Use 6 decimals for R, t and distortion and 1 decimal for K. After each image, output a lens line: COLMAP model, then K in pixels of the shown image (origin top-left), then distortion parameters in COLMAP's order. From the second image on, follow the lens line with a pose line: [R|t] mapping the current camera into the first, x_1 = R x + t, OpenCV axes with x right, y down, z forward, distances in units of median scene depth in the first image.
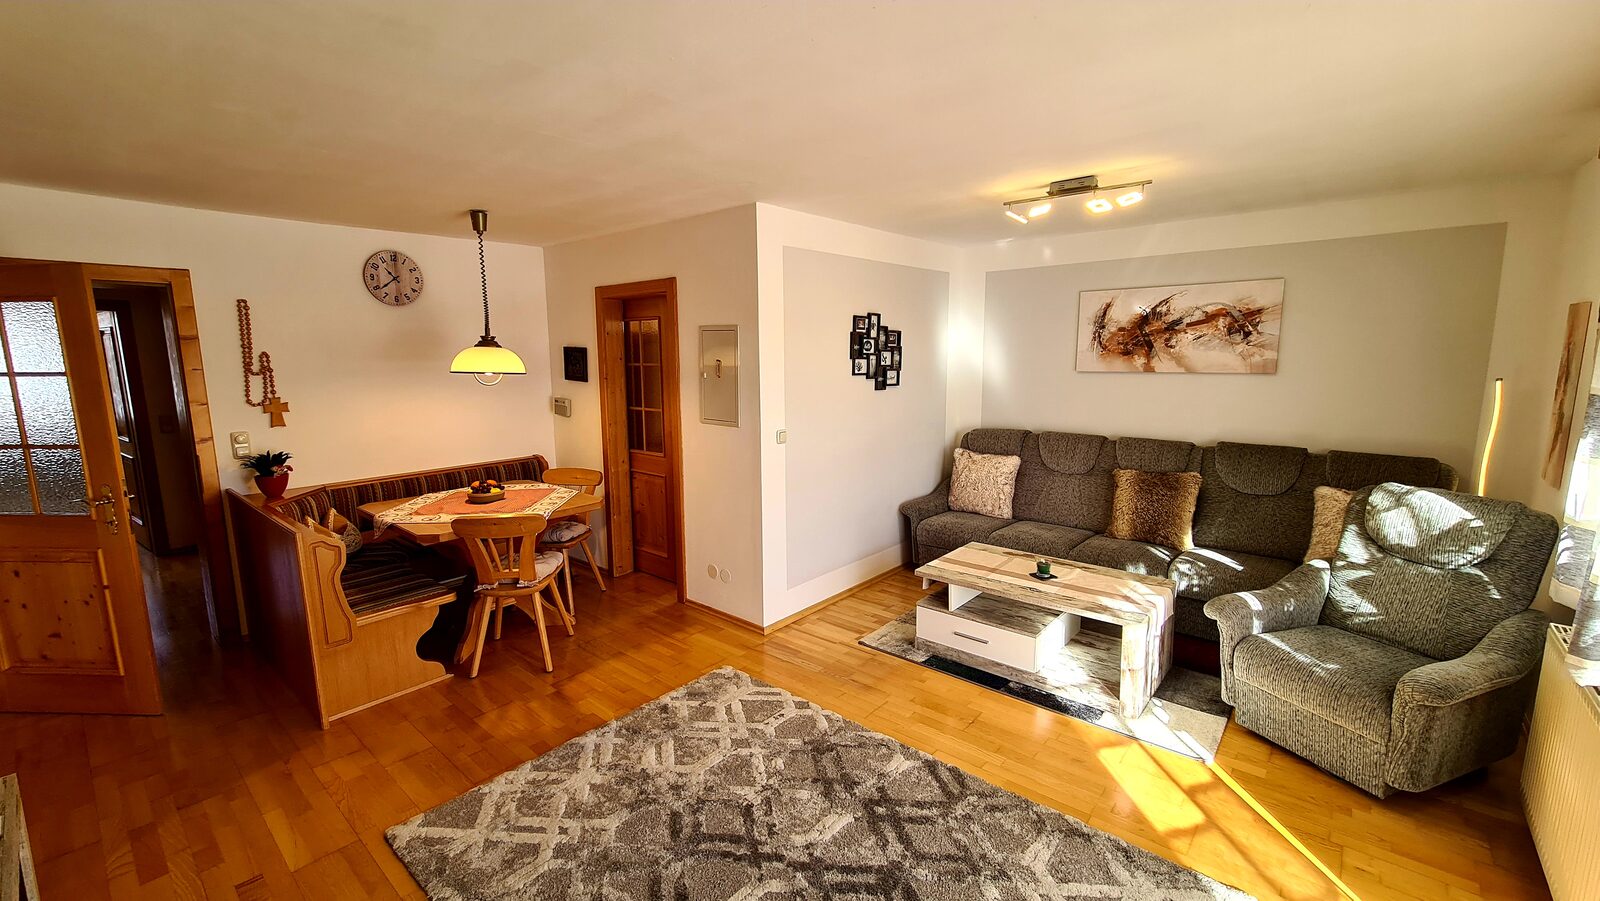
lens RADIAL K [[657.6, 0, 800.0], [0, 657.6, 450.5], [0, 0, 1]] dist [-0.000915, -0.000081]
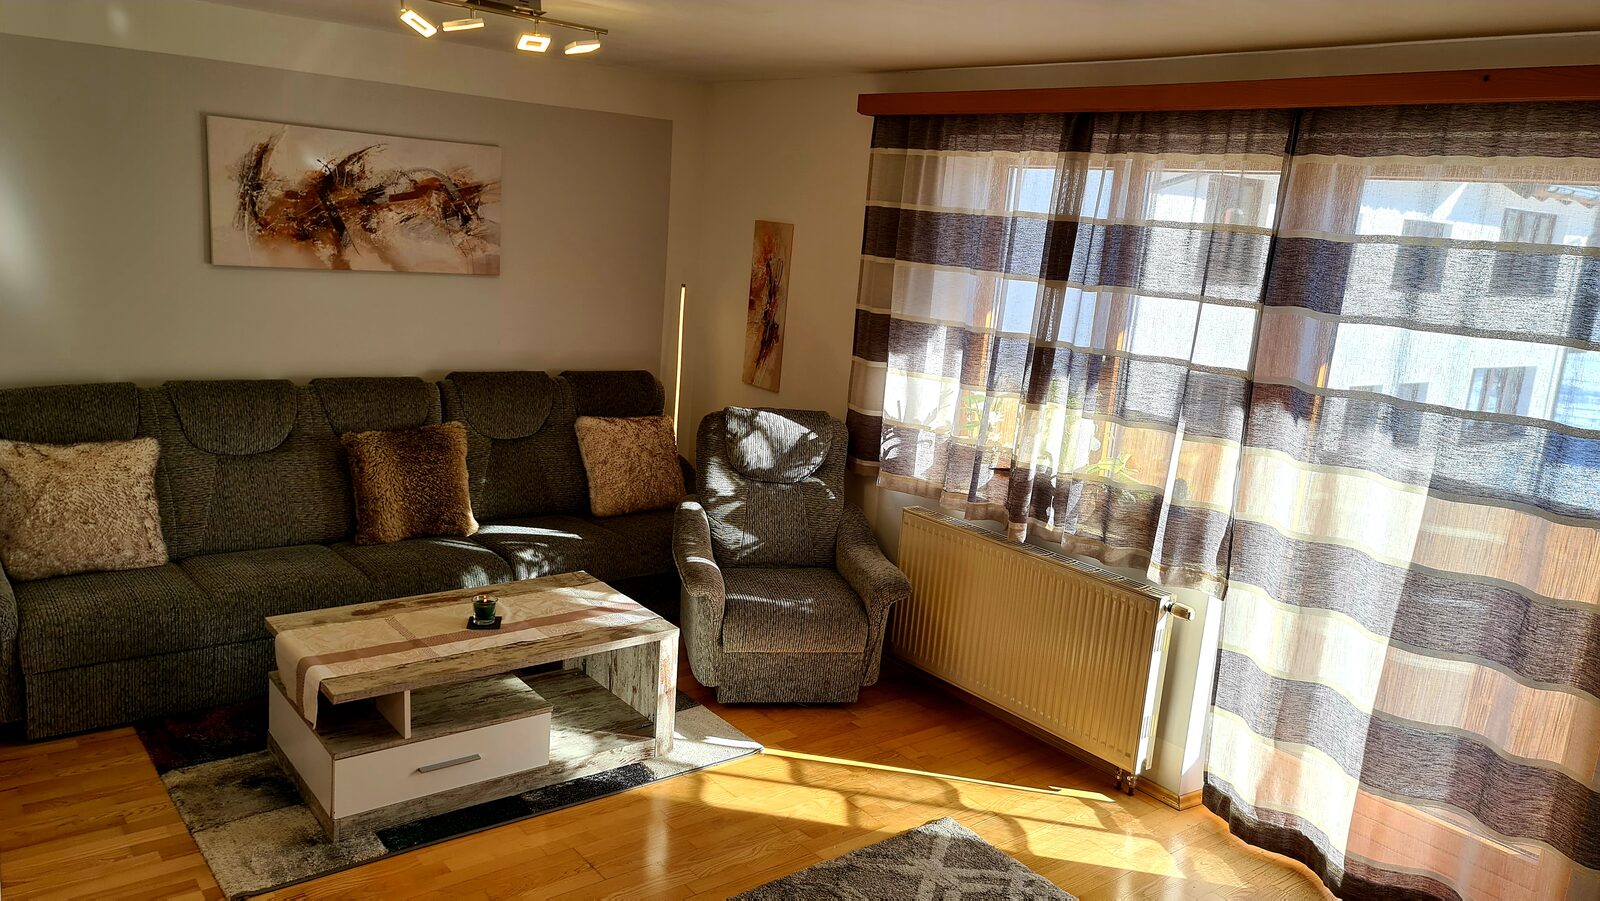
lens RADIAL K [[1170.4, 0, 800.0], [0, 1170.4, 450.5], [0, 0, 1]] dist [0.062853, -0.001589]
pose [[0.194362, -0.171410, 0.965837, -0.569372], [0.067260, 0.984626, 0.161209, -0.120094], [-0.978621, 0.033629, 0.202903, 0.423335]]
